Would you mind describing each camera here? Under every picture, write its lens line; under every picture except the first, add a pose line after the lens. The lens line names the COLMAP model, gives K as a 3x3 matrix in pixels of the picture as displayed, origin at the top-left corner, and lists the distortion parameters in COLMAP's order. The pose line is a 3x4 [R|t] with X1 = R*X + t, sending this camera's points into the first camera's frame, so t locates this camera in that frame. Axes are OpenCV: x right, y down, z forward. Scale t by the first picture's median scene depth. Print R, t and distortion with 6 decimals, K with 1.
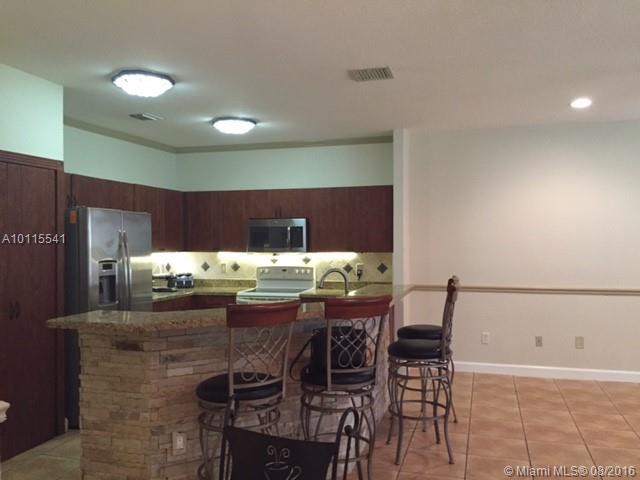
lens RADIAL K [[543.7, 0, 319.7], [0, 543.7, 239.6], [0, 0, 1]] dist [0.064158, -0.091102]
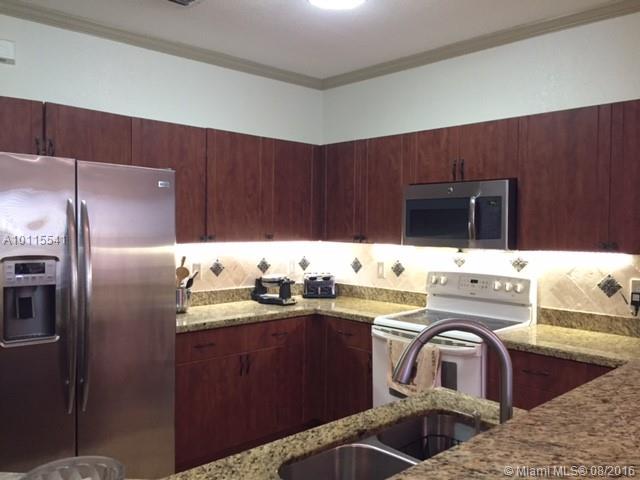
lens RADIAL K [[543.7, 0, 321.4], [0, 543.7, 237.6], [0, 0, 1]] dist [0.064158, -0.091102]
pose [[0.868679, 0.024608, -0.494763, 0.068912], [-0.014332, 0.999596, 0.024553, 0.002964], [0.495168, -0.014238, 0.868681, 0.469590]]
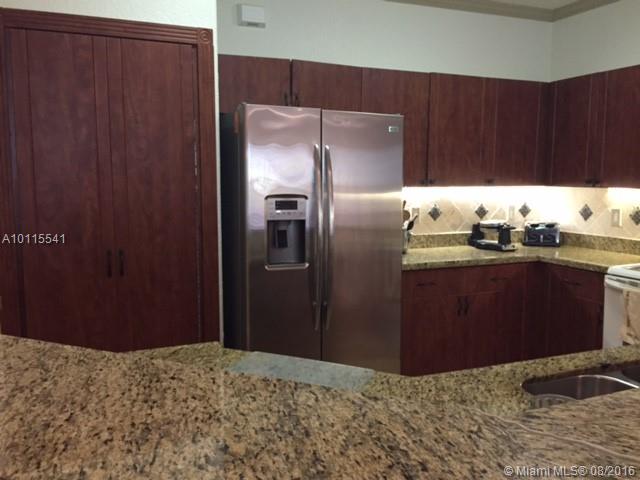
lens RADIAL K [[543.7, 0, 322.1], [0, 543.7, 243.4], [0, 0, 1]] dist [0.064158, -0.091102]
pose [[0.635009, 0.098495, -0.766200, 0.067699], [-0.004392, 0.992283, 0.123918, 0.011564], [0.772492, -0.075324, 0.630541, 0.442769]]
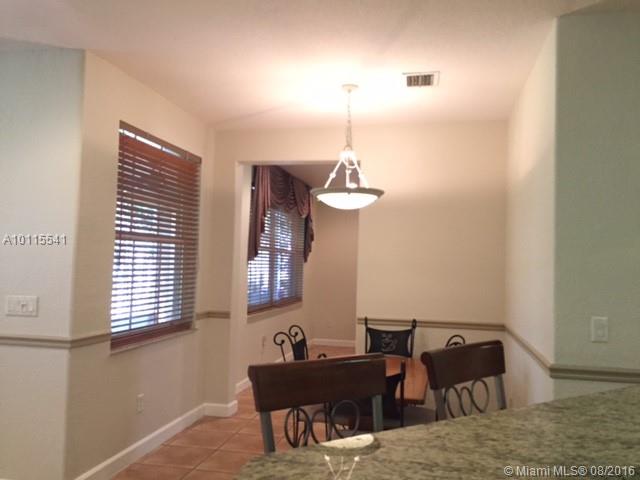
lens RADIAL K [[543.7, 0, 326.0], [0, 543.7, 239.7], [0, 0, 1]] dist [0.064158, -0.091102]
pose [[-0.995077, -0.025796, -0.095688, 0.038629], [-0.021656, 0.998794, -0.044058, 0.007107], [0.096709, -0.041769, -0.994436, 0.811757]]
